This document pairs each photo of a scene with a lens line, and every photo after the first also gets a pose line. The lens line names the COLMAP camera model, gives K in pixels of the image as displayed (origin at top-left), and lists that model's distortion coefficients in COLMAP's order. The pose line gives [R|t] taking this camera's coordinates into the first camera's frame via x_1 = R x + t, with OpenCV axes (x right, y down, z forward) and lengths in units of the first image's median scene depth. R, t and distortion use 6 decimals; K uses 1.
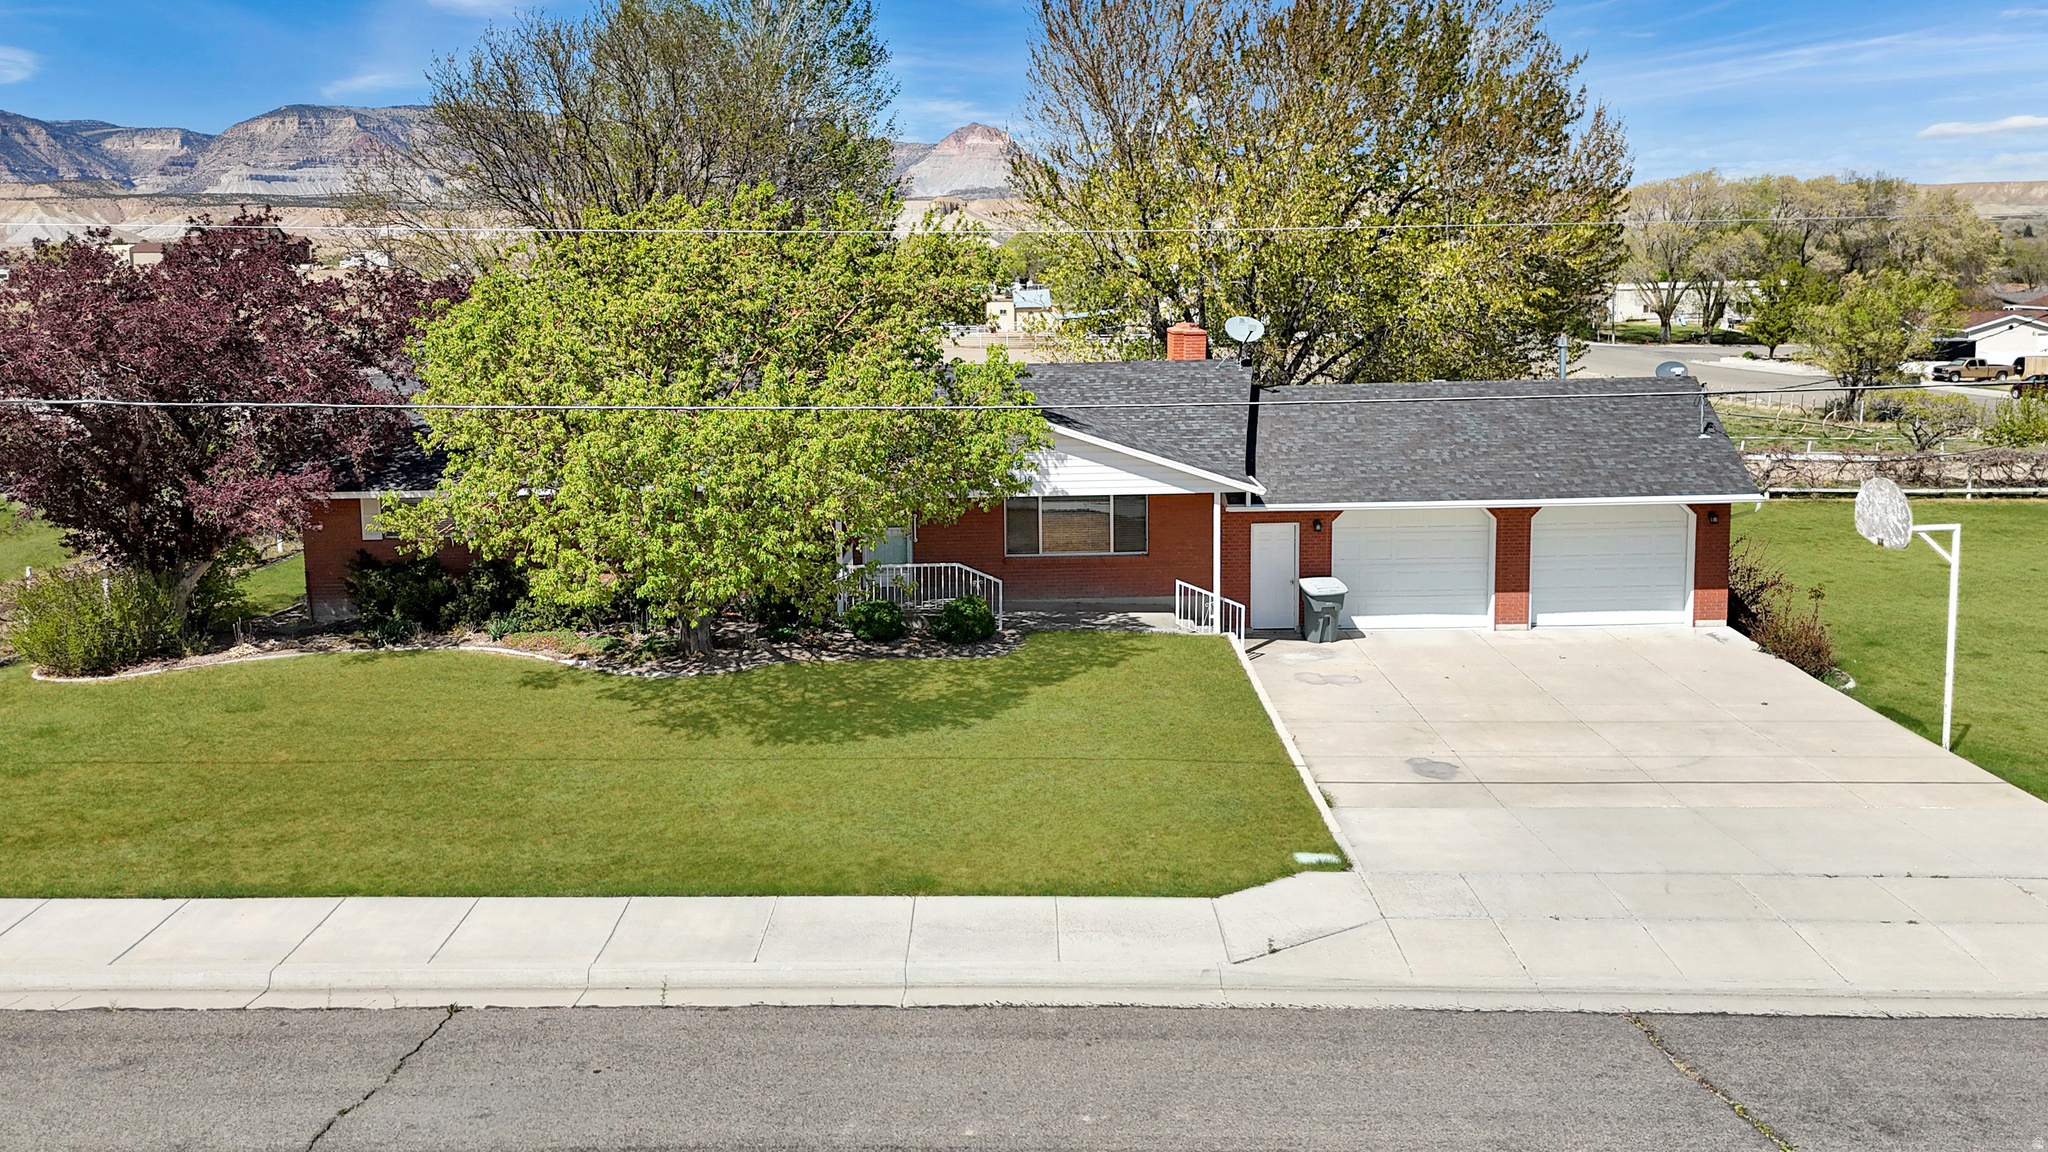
lens RADIAL K [[1511.3, 0, 1024.0], [0, 1511.3, 576.0], [0, 0, 1]] dist [0.068641, -0.055174]
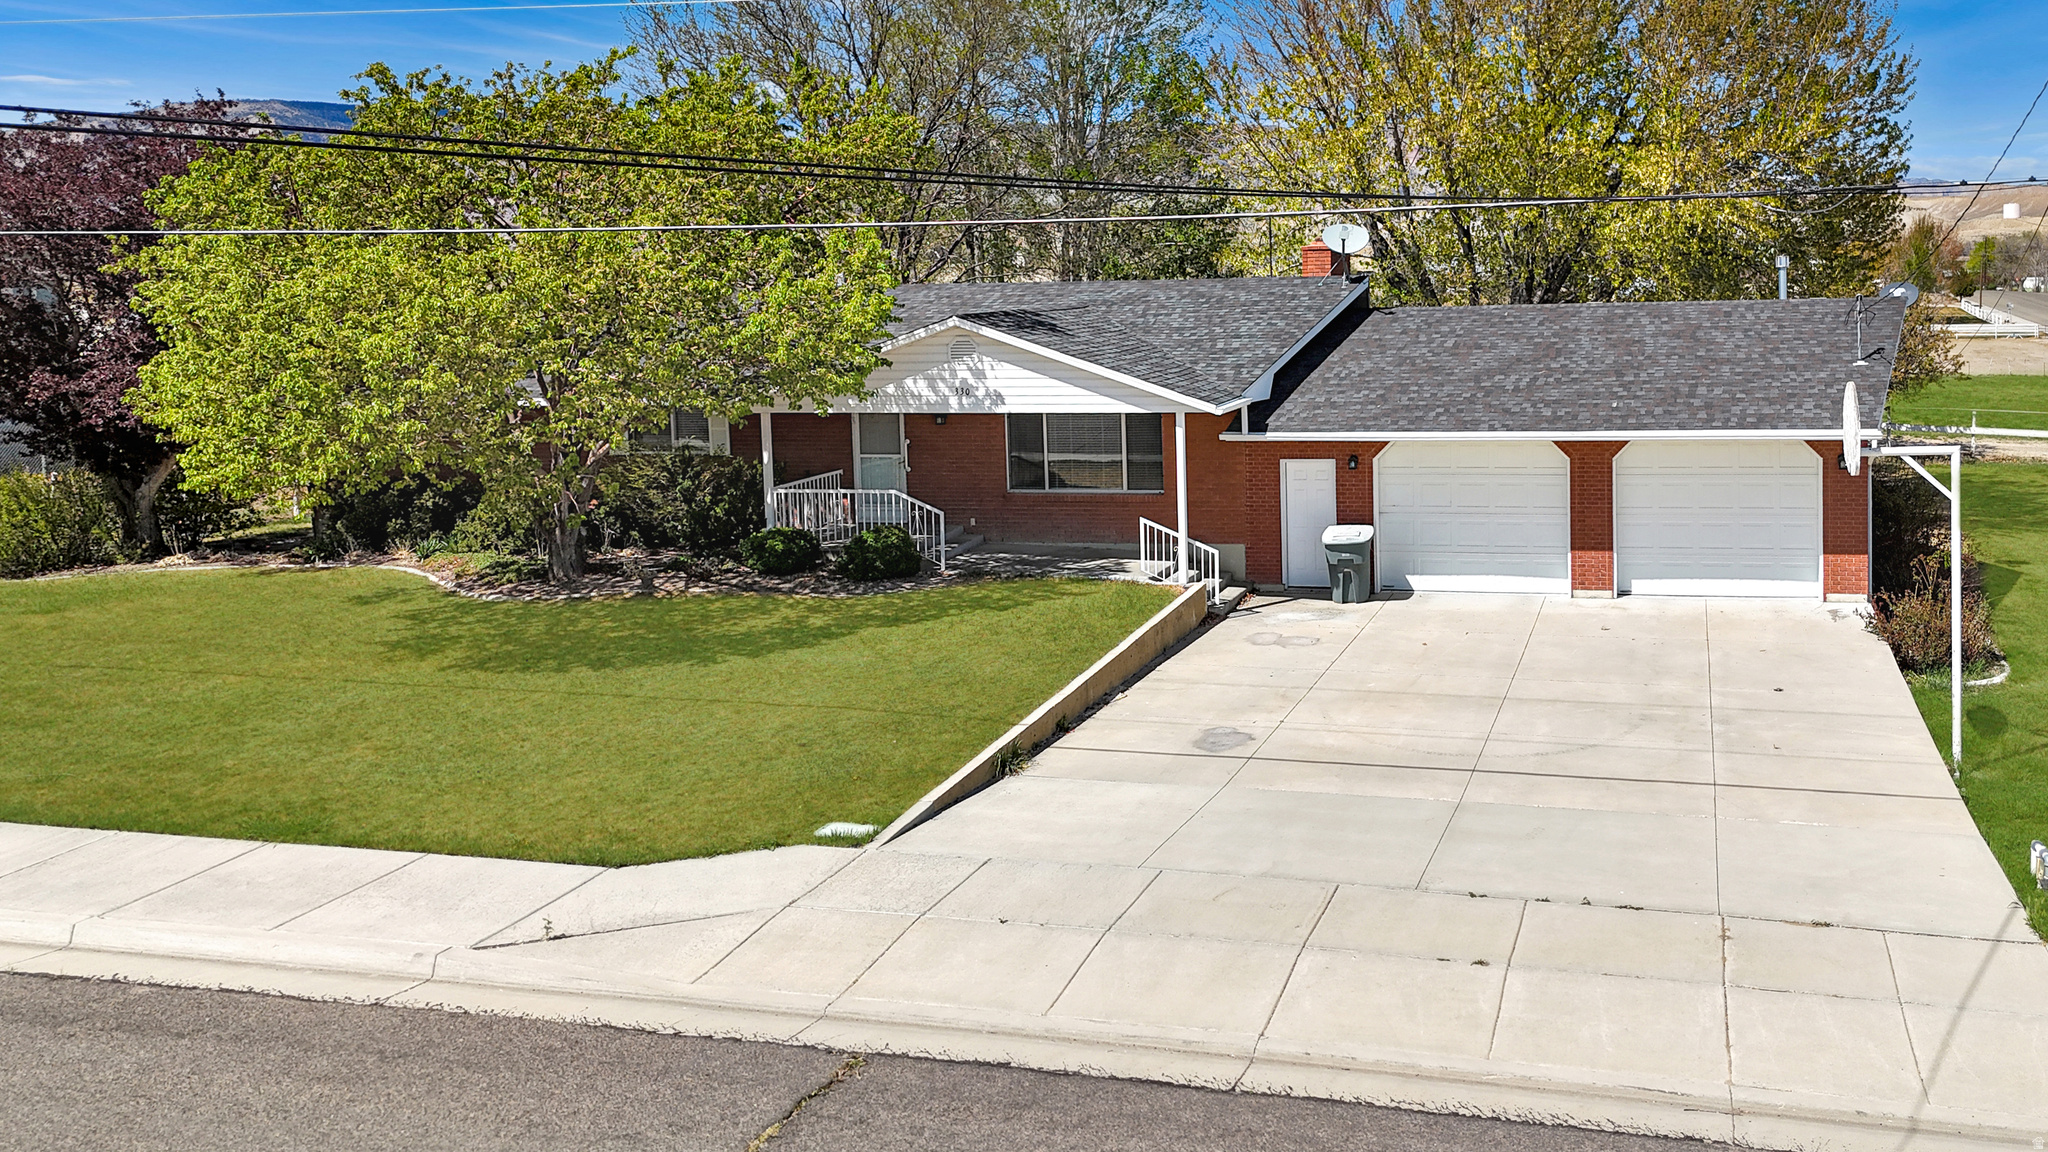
lens RADIAL K [[1635.8, 0, 1024.0], [0, 1635.8, 576.0], [0, 0, 1]] dist [0.045914, -0.003594]
pose [[0.983684, 0.039483, -0.175518, 0.207365], [-0.035922, 0.999080, 0.023422, 0.016819], [0.176281, -0.016735, 0.984198, 0.097971]]
